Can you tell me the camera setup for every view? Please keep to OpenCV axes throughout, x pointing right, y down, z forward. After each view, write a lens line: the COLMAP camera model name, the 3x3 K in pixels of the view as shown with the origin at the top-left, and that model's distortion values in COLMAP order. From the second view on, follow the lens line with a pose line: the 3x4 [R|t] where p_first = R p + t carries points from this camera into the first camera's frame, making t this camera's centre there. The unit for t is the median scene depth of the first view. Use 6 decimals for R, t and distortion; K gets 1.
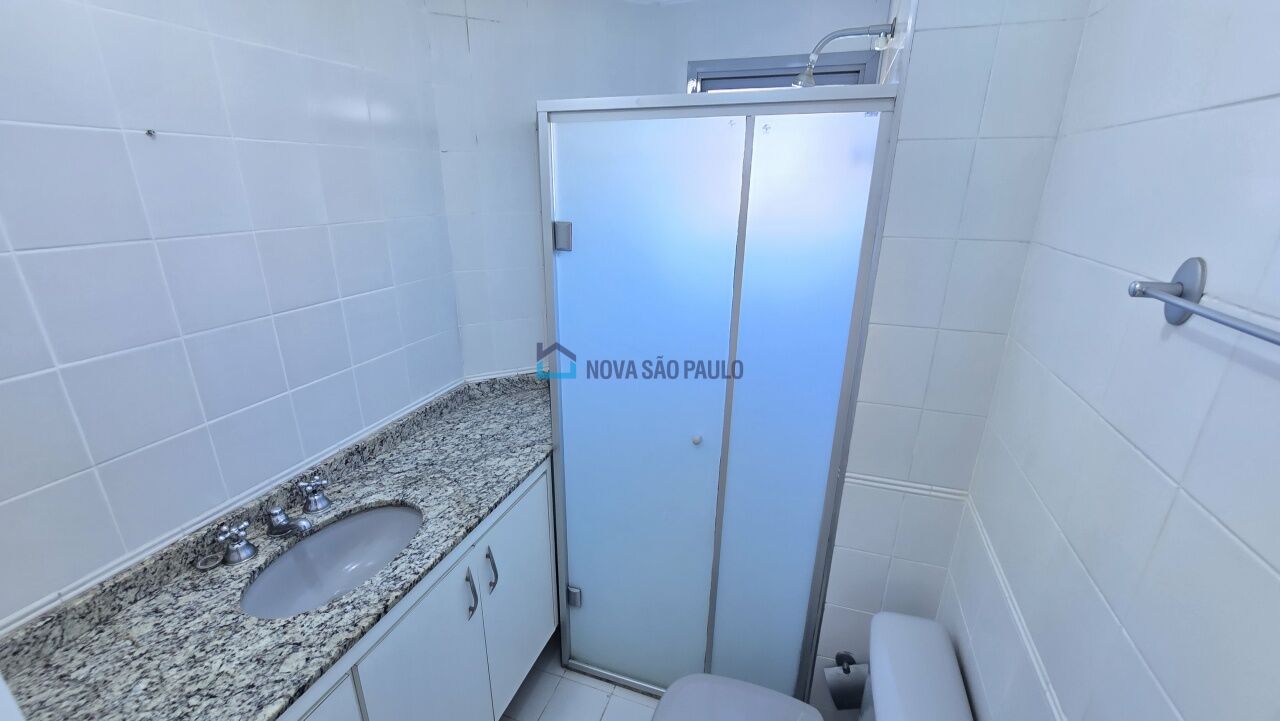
lens RADIAL K [[525.2, 0, 637.0], [0, 525.2, 361.3], [0, 0, 1]] dist [-0.003915, 0.001070]
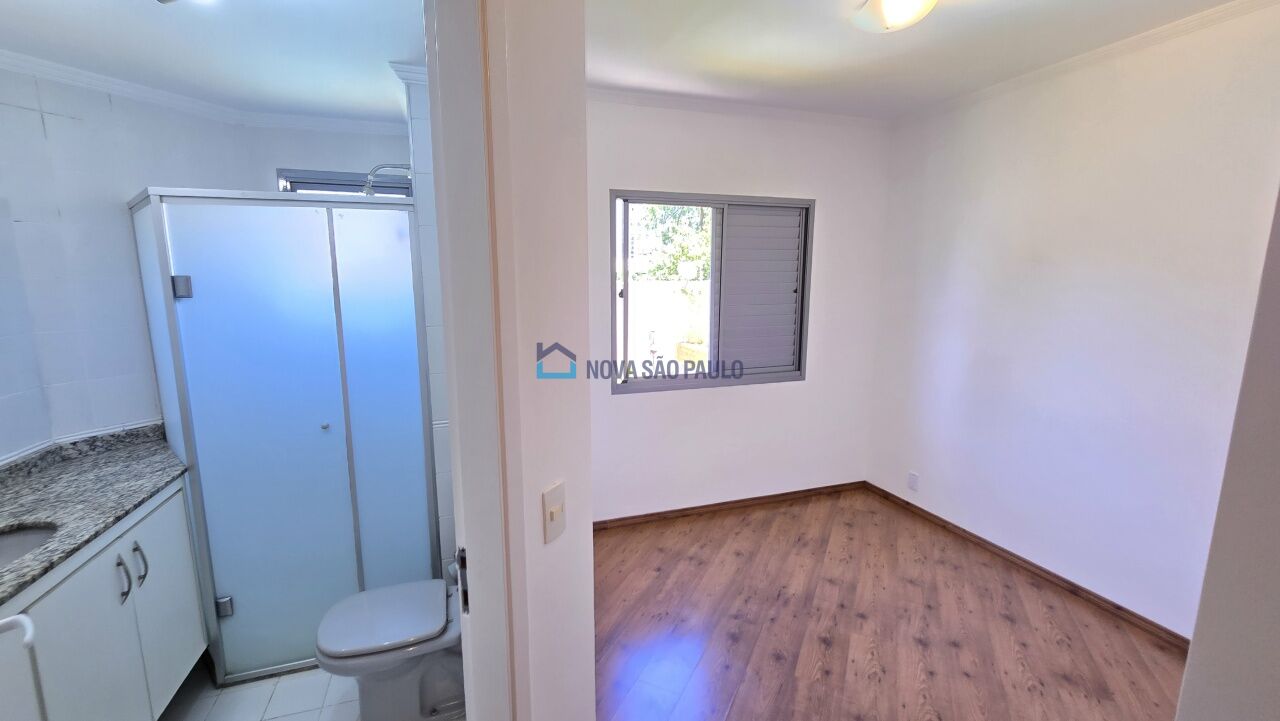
lens RADIAL K [[525.2, 0, 634.7], [0, 525.2, 366.6], [0, 0, 1]] dist [-0.003915, 0.001070]
pose [[0.785931, -0.112199, 0.608049, -0.063404], [0.208947, 0.973740, -0.090396, 0.270640], [-0.581940, 0.198095, 0.788736, -0.561385]]
